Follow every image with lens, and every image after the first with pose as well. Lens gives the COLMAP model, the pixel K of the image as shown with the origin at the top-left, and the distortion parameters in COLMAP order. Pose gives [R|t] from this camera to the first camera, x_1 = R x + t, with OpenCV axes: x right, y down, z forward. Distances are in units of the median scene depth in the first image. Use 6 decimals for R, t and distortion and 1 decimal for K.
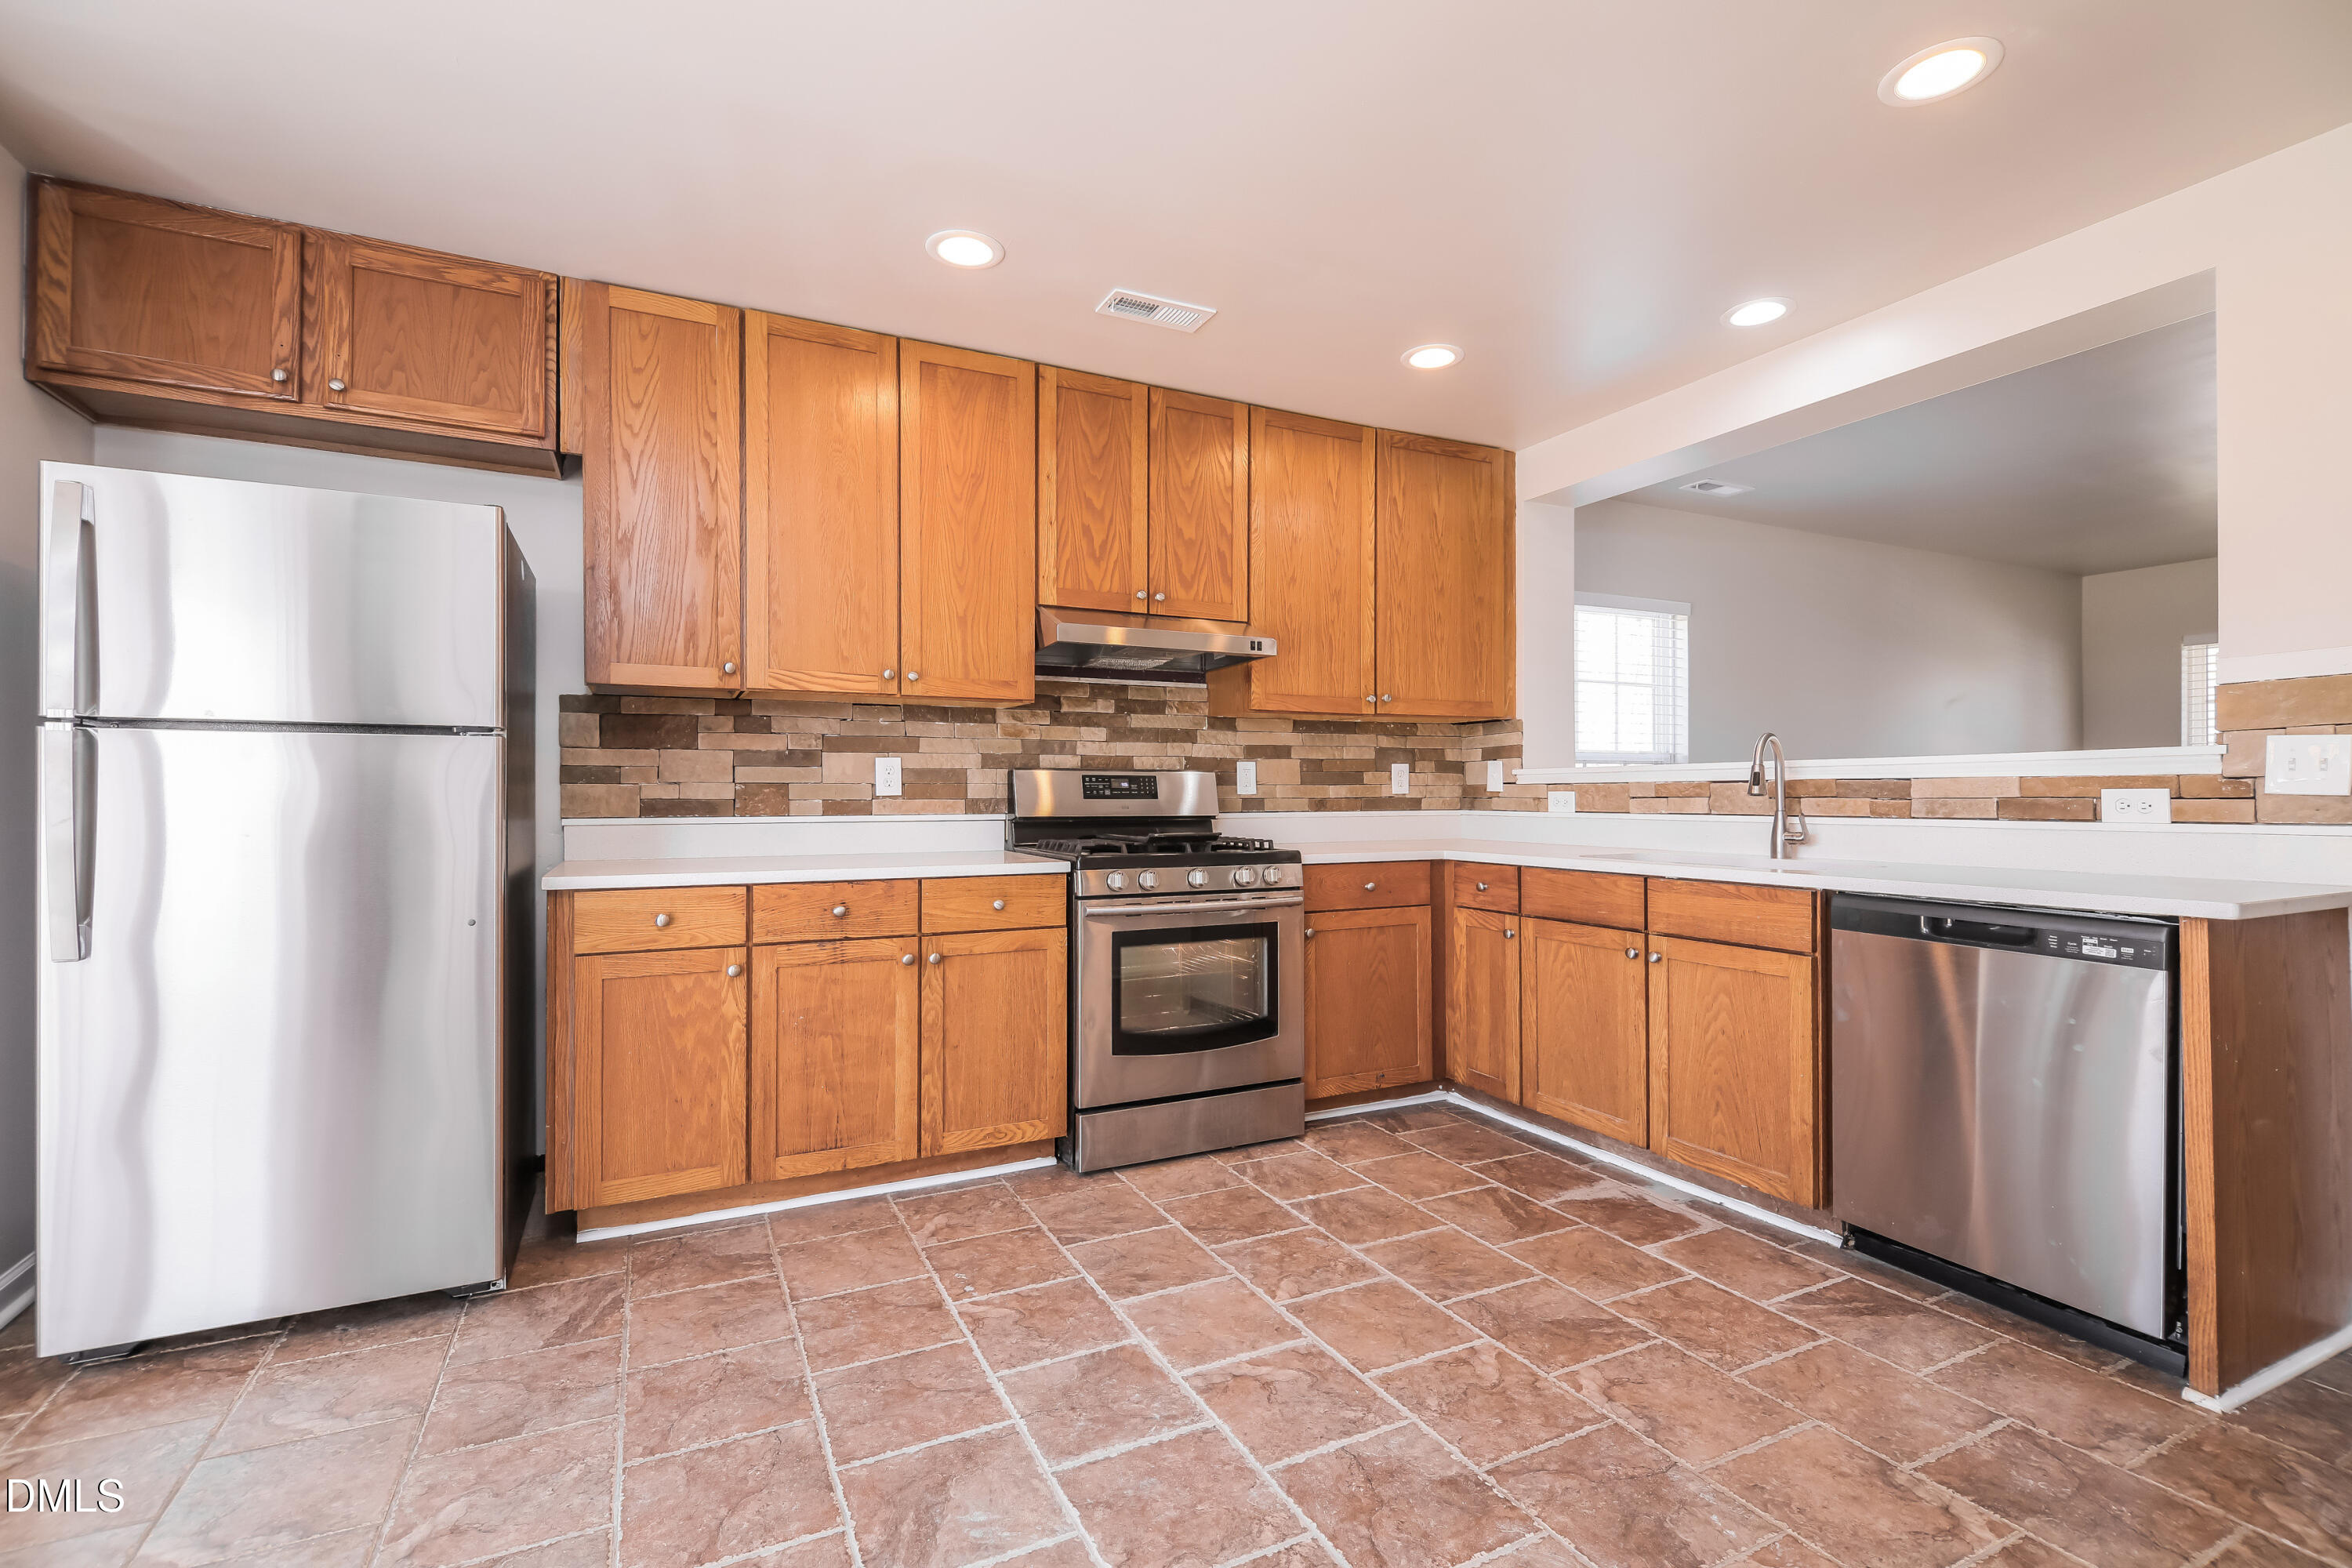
lens RADIAL K [[1052.1, 0, 1178.3], [0, 1052.1, 792.8], [0, 0, 1]] dist [0.013746, -0.005900]
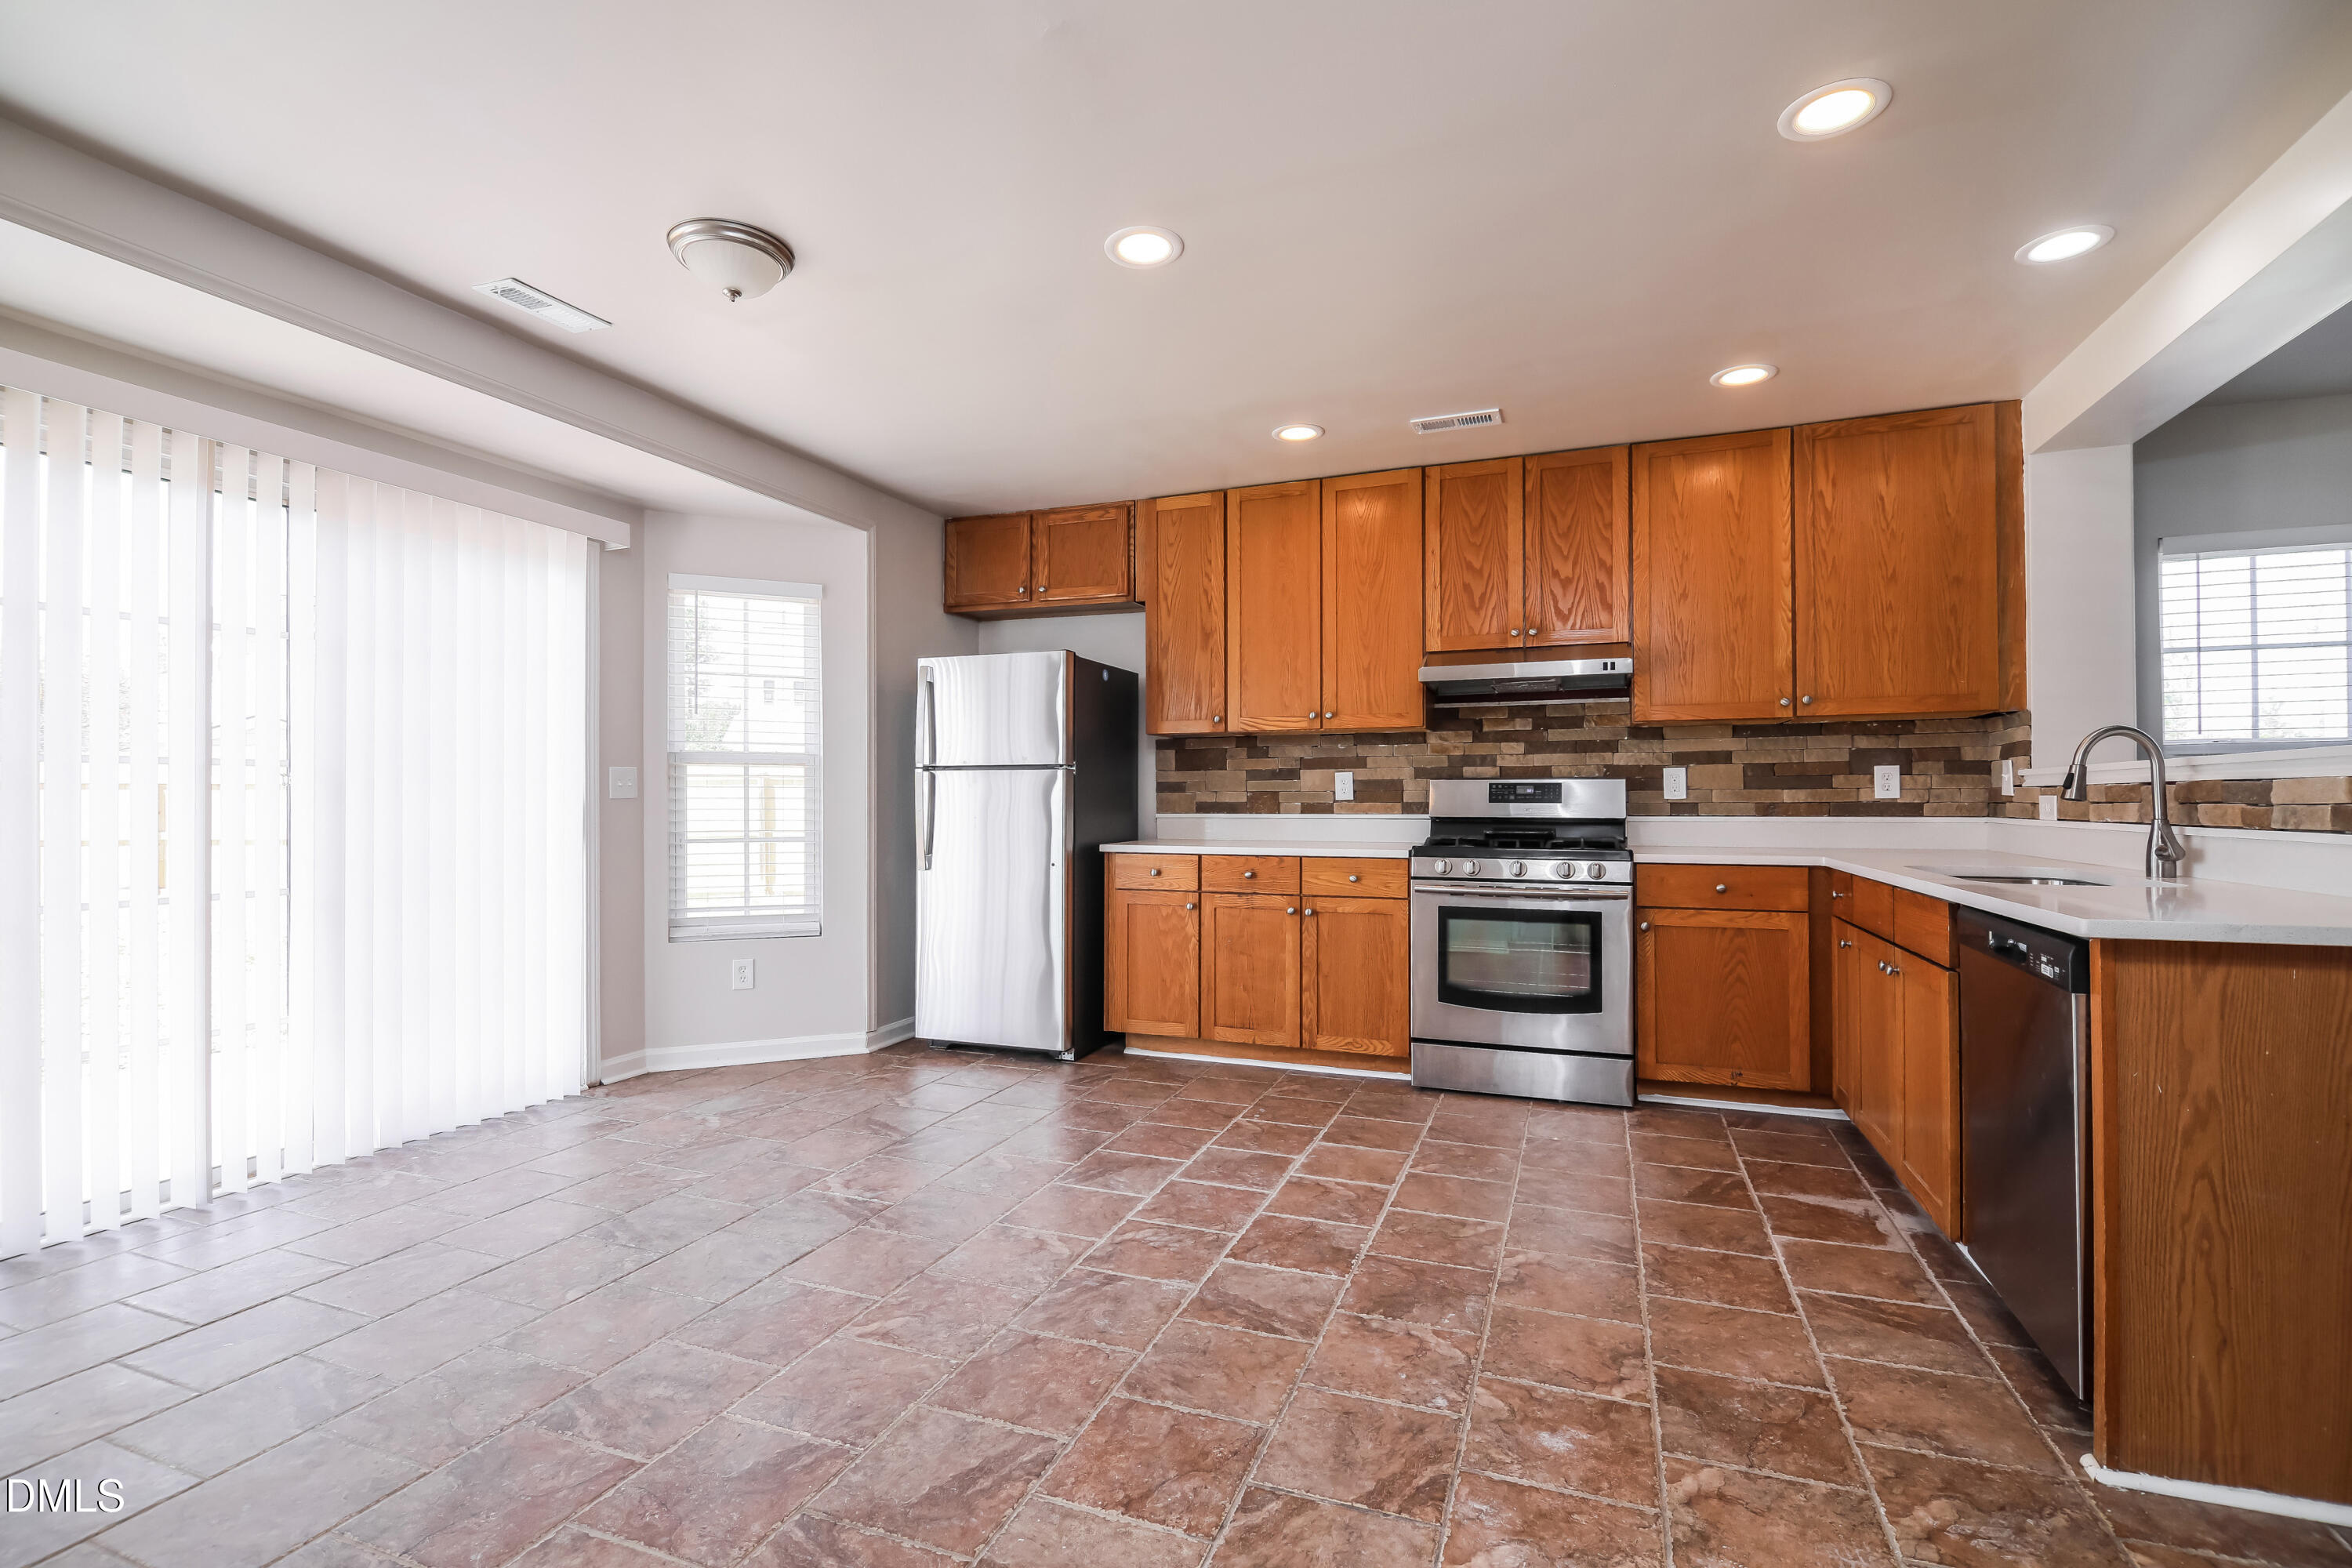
lens RADIAL K [[1052.1, 0, 1175.2], [0, 1052.1, 787.6], [0, 0, 1]] dist [0.013746, -0.005900]
pose [[0.682326, -0.007641, -0.731008, 0.708214], [0.001747, 0.999960, -0.008821, -0.001957], [0.731046, 0.004742, 0.682312, -0.126512]]
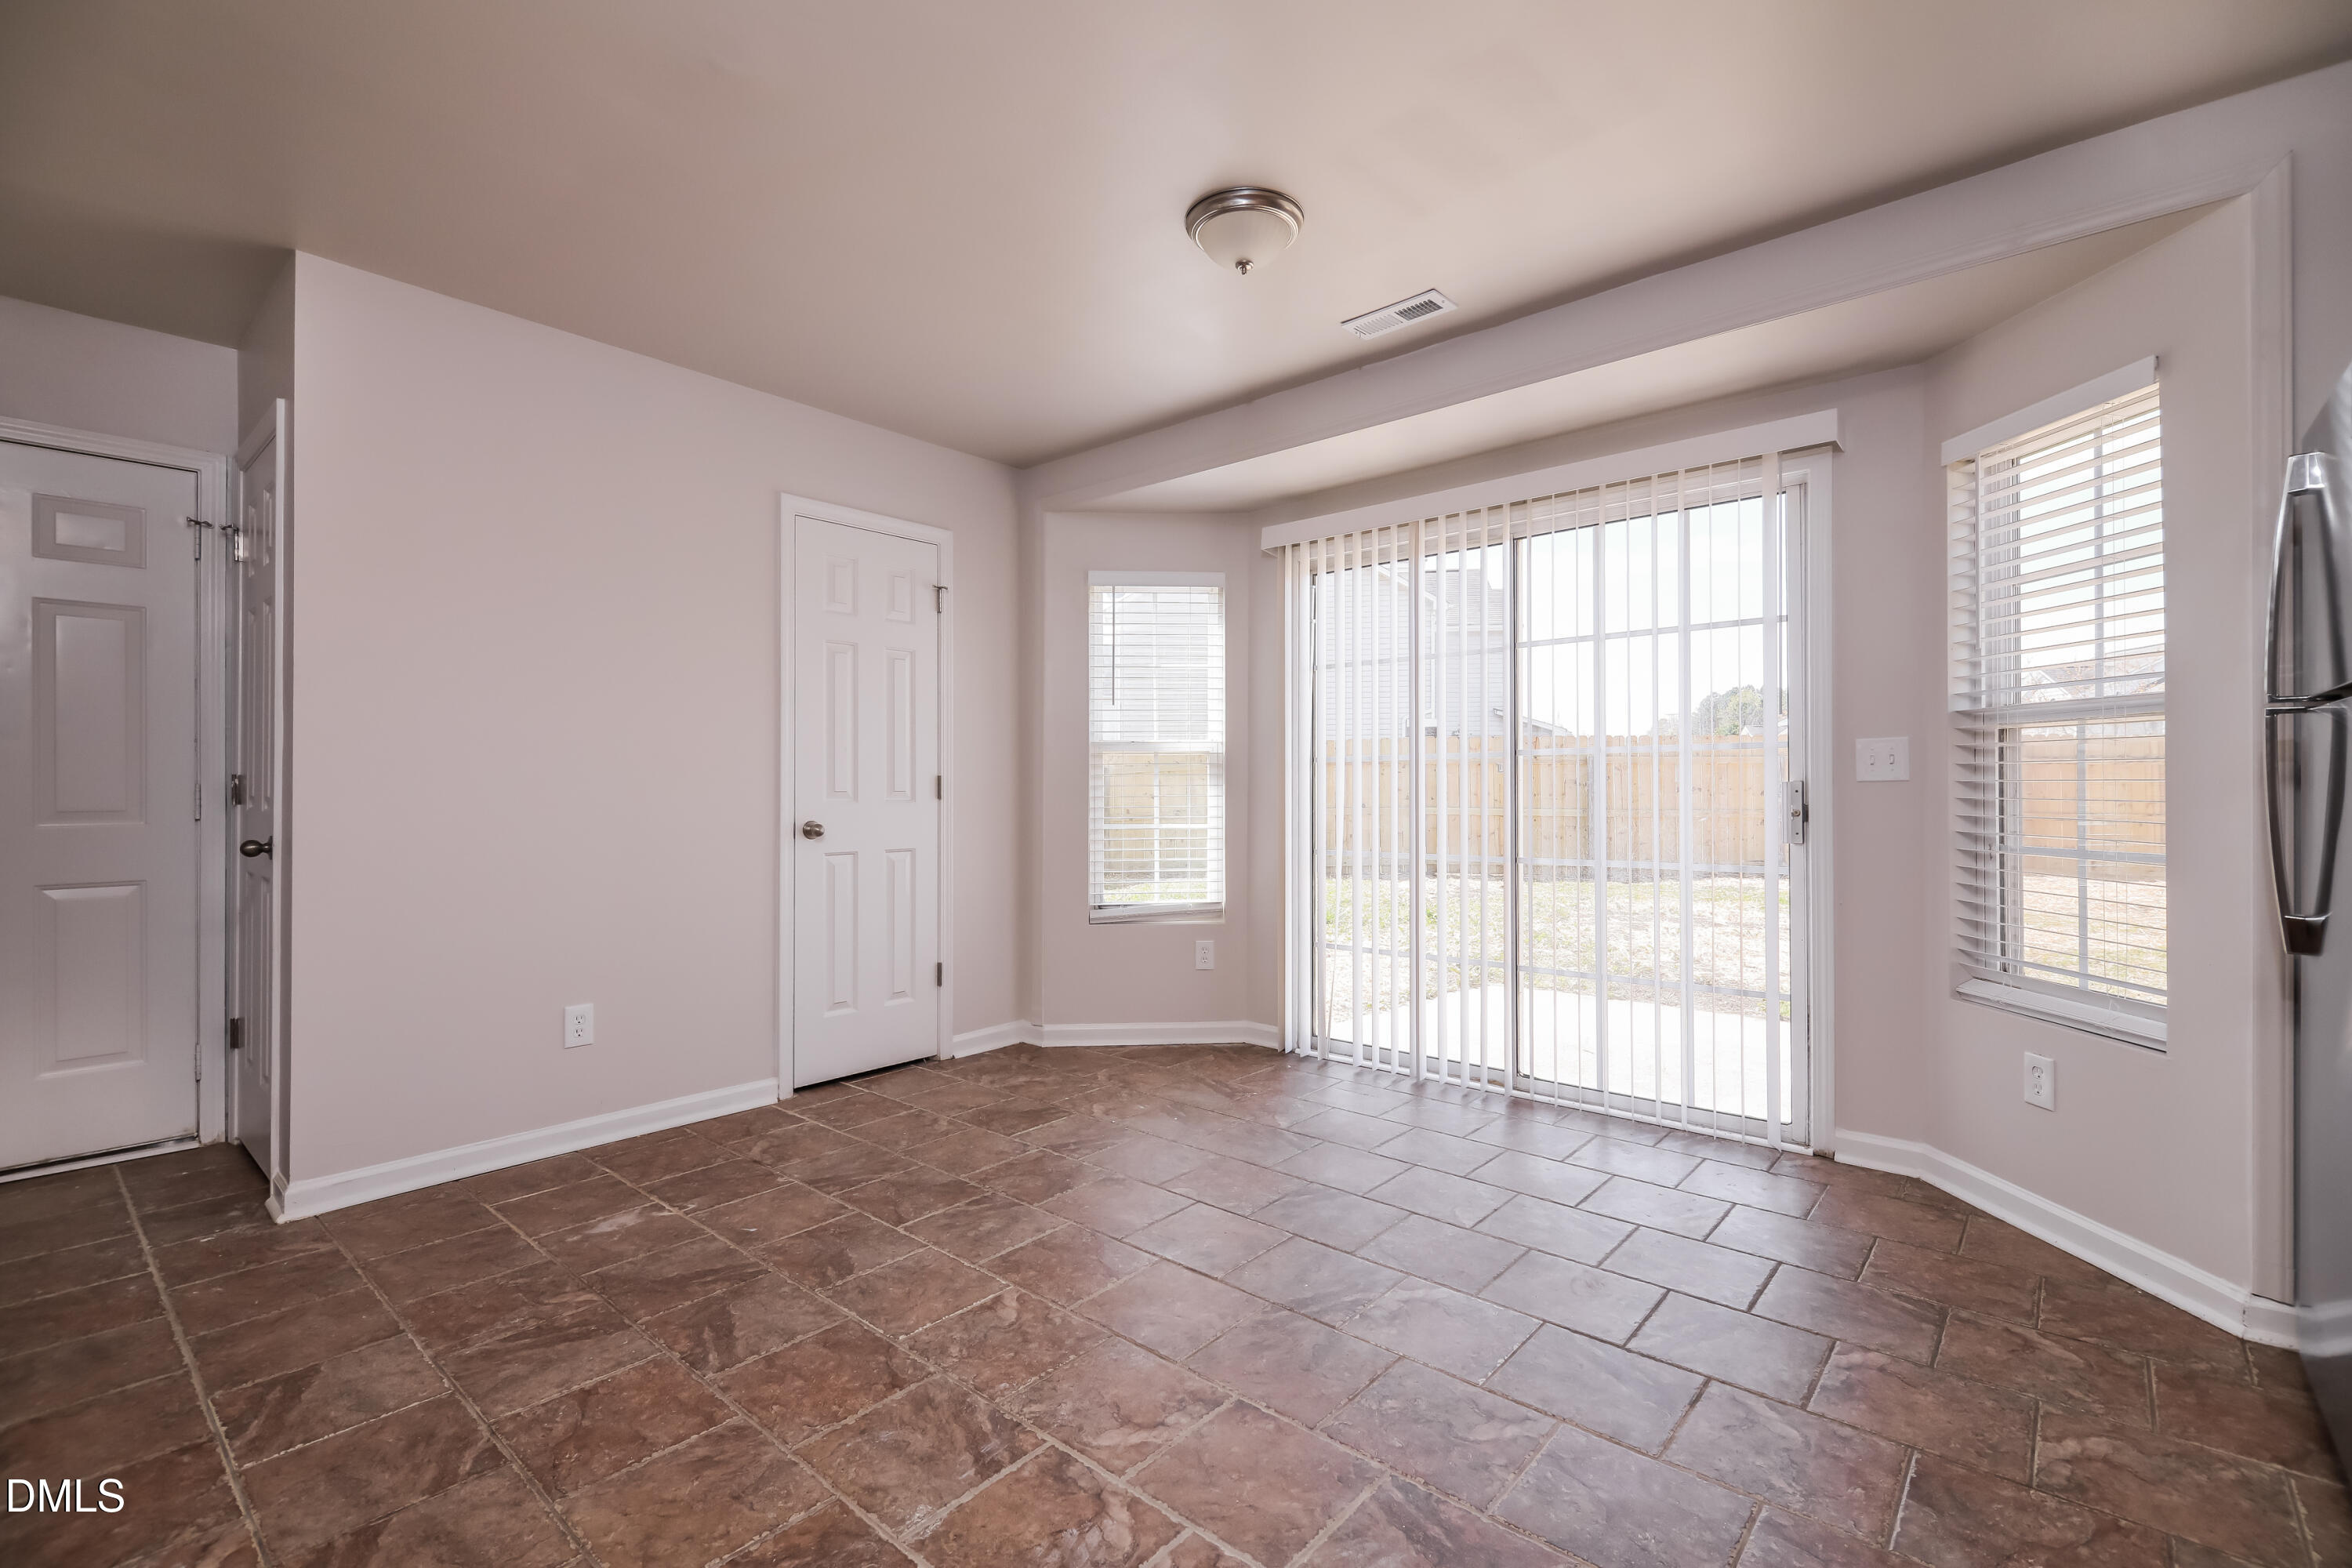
lens RADIAL K [[1052.1, 0, 1163.7], [0, 1052.1, 785.7], [0, 0, 1]] dist [0.013746, -0.005900]
pose [[-0.921773, 0.006654, -0.387672, 0.179610], [0.006999, 0.999975, 0.000520, -0.001478], [0.387666, -0.002234, -0.921797, 1.032062]]
